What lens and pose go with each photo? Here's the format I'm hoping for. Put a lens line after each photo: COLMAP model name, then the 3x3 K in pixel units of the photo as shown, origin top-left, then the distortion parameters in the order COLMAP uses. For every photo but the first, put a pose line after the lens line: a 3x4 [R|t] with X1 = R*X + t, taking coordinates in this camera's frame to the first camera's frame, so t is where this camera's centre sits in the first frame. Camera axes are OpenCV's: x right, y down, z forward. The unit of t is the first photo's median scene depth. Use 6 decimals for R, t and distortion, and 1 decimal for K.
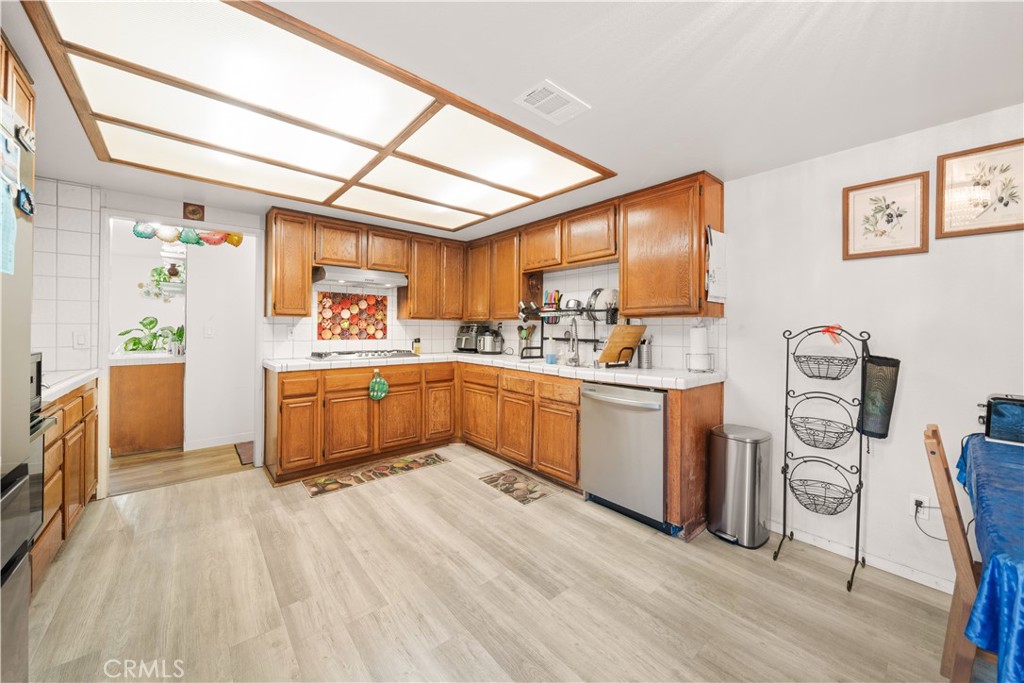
lens RADIAL K [[379.0, 0, 515.2], [0, 379.0, 327.8], [0, 0, 1]] dist [0.000028, -0.000131]
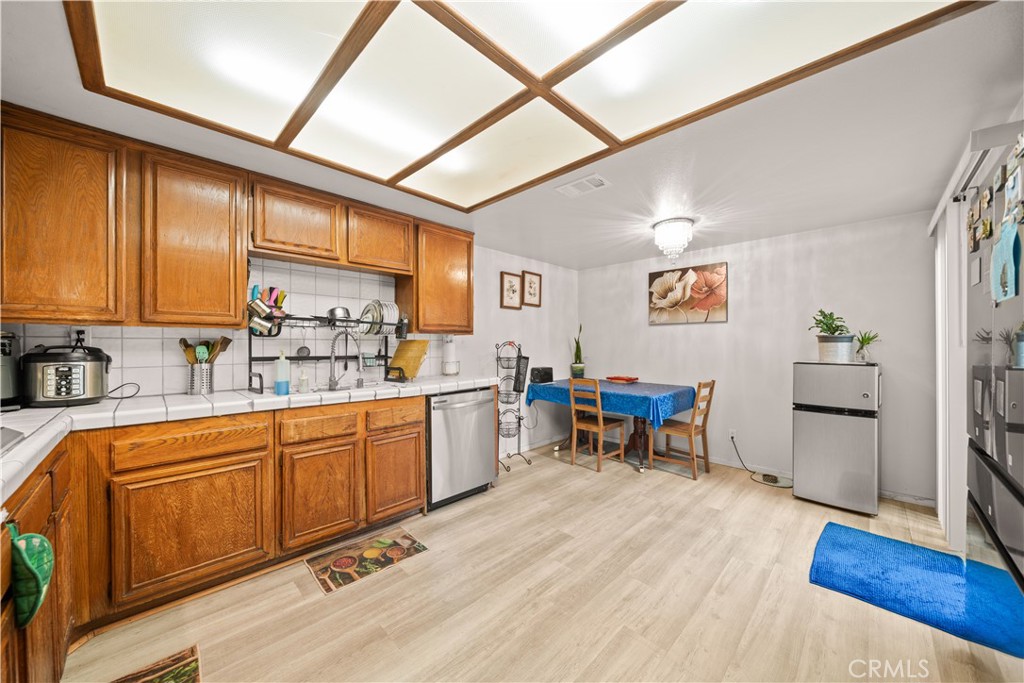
lens RADIAL K [[350.0, 0, 512.1], [0, 350.0, 346.1], [0, 0, 1]] dist [-0.000731, -0.000010]
pose [[-0.056899, -0.010971, 0.998320, -0.733792], [-0.000455, 0.999940, 0.010963, -0.000776], [-0.998380, 0.000170, -0.056901, 0.812976]]
